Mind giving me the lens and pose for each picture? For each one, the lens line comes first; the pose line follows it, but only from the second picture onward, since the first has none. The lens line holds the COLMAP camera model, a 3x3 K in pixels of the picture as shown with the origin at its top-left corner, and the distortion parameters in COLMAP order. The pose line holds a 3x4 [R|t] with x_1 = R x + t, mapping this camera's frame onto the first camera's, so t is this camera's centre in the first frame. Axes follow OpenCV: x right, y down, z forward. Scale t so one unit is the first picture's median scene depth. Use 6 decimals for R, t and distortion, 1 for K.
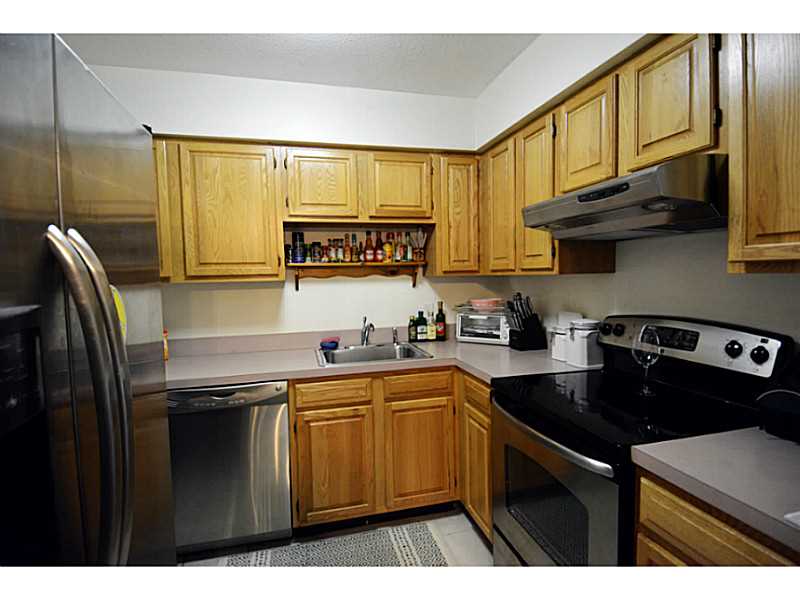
lens RADIAL K [[421.0, 0, 400.0], [0, 421.0, 300.0], [0, 0, 1]] dist [0.042519, -0.050857]
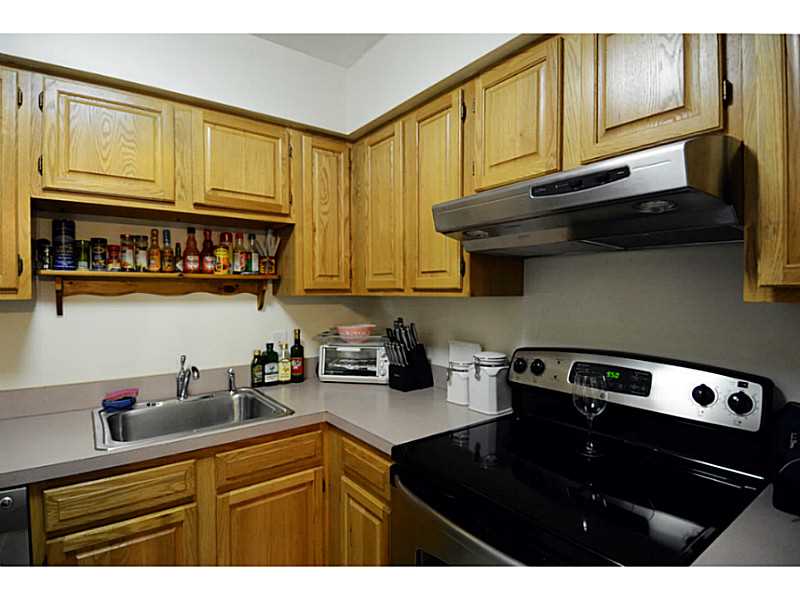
lens RADIAL K [[421.0, 0, 400.0], [0, 421.0, 300.0], [0, 0, 1]] dist [0.042519, -0.050857]
pose [[0.922012, 0.011579, 0.386988, -0.032179], [0.004981, 0.999115, -0.041760, -0.019473], [-0.387129, 0.040431, 0.921139, 0.282695]]
